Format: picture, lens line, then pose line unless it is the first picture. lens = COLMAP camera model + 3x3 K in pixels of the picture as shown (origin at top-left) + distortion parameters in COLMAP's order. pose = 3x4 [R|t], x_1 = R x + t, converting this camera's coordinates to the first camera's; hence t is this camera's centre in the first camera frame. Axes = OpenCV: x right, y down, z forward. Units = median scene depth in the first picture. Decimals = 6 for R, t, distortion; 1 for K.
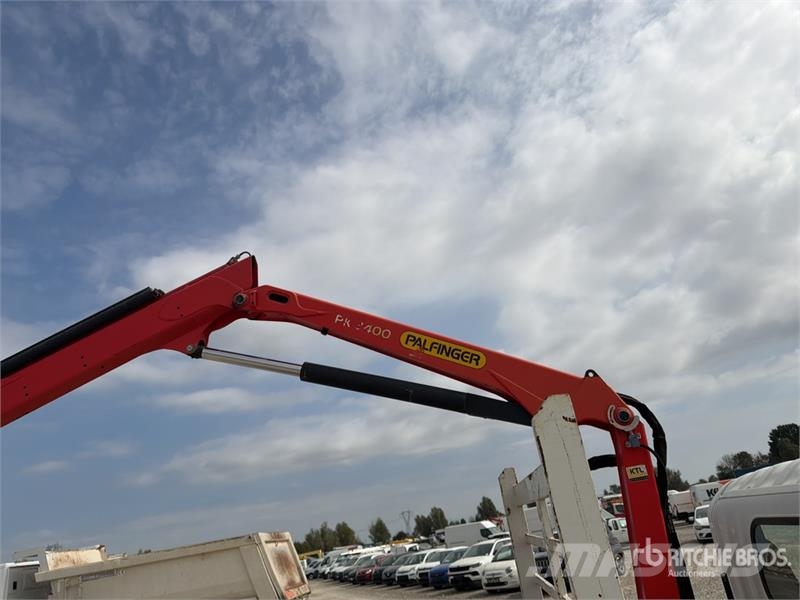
lens RADIAL K [[569.9, 0, 393.1], [0, 569.9, 294.8], [0, 0, 1]] dist [0.052993, -0.067760]
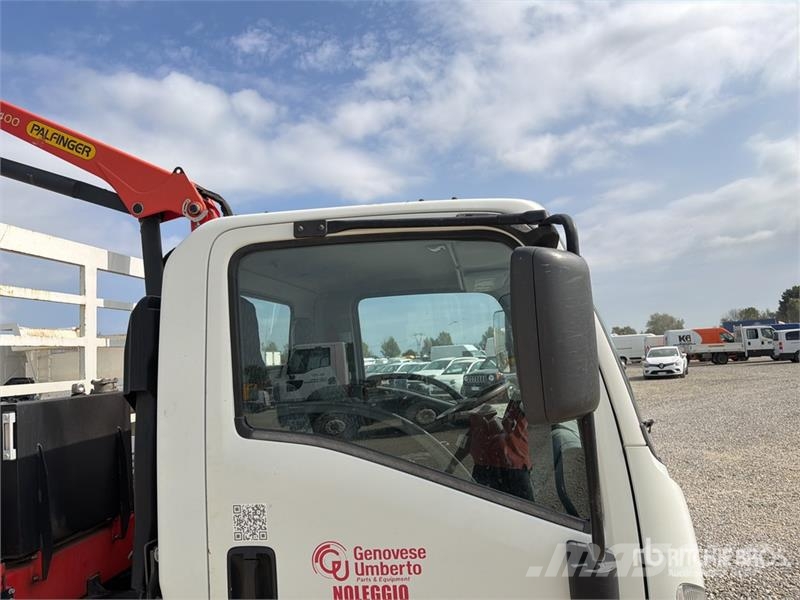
lens RADIAL K [[569.9, 0, 391.6], [0, 569.9, 302.9], [0, 0, 1]] dist [0.052993, -0.067760]
pose [[0.995464, 0.088210, -0.035643, 0.145474], [-0.073128, 0.949080, 0.306431, 0.001385], [0.060858, -0.302435, 0.951225, -0.020182]]
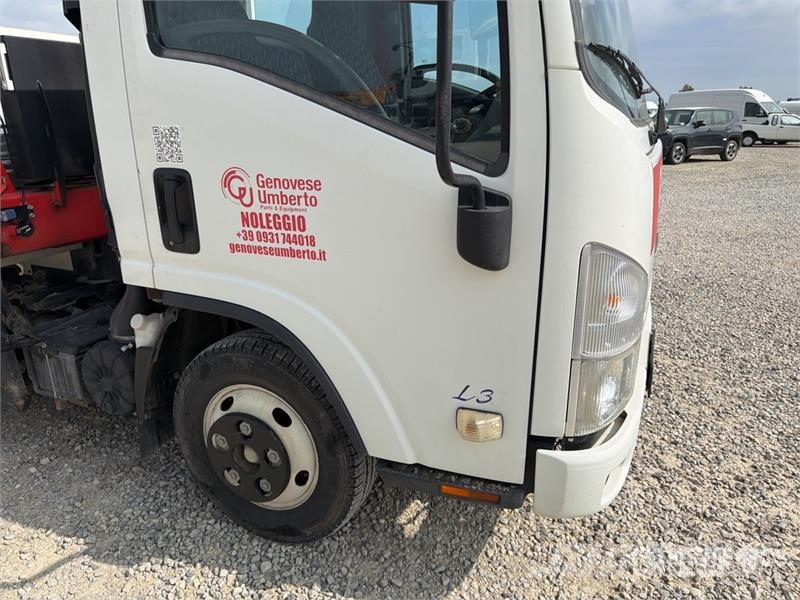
lens RADIAL K [[569.9, 0, 394.2], [0, 569.9, 293.4], [0, 0, 1]] dist [0.052993, -0.067760]
pose [[0.945216, 0.226426, -0.235156, 0.190341], [-0.012822, 0.745546, 0.666330, 0.023865], [0.326195, -0.626811, 0.707605, -0.011554]]
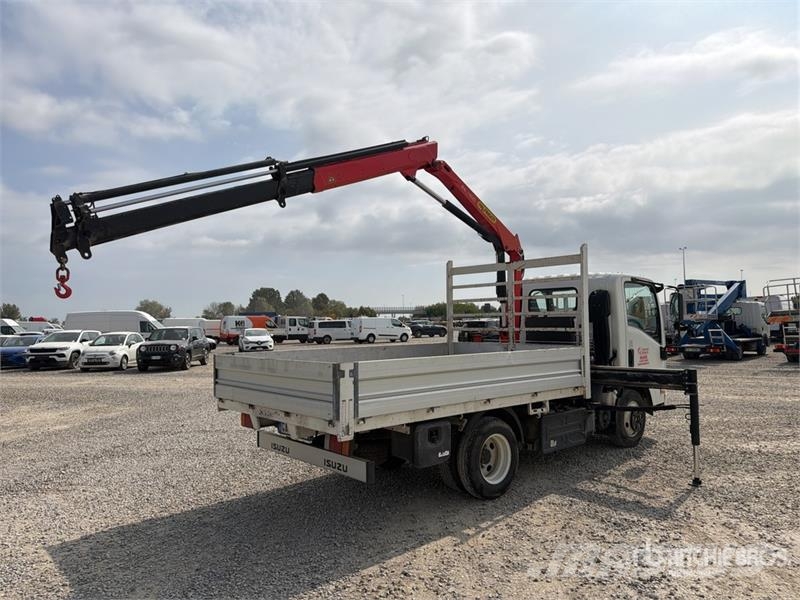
lens RADIAL K [[569.9, 0, 397.5], [0, 569.9, 304.3], [0, 0, 1]] dist [0.052993, -0.067760]
pose [[0.654117, 0.168391, 0.737412, -0.377801], [-0.373612, 0.919604, 0.121415, 0.058851], [-0.657682, -0.354925, 0.664442, -0.114992]]
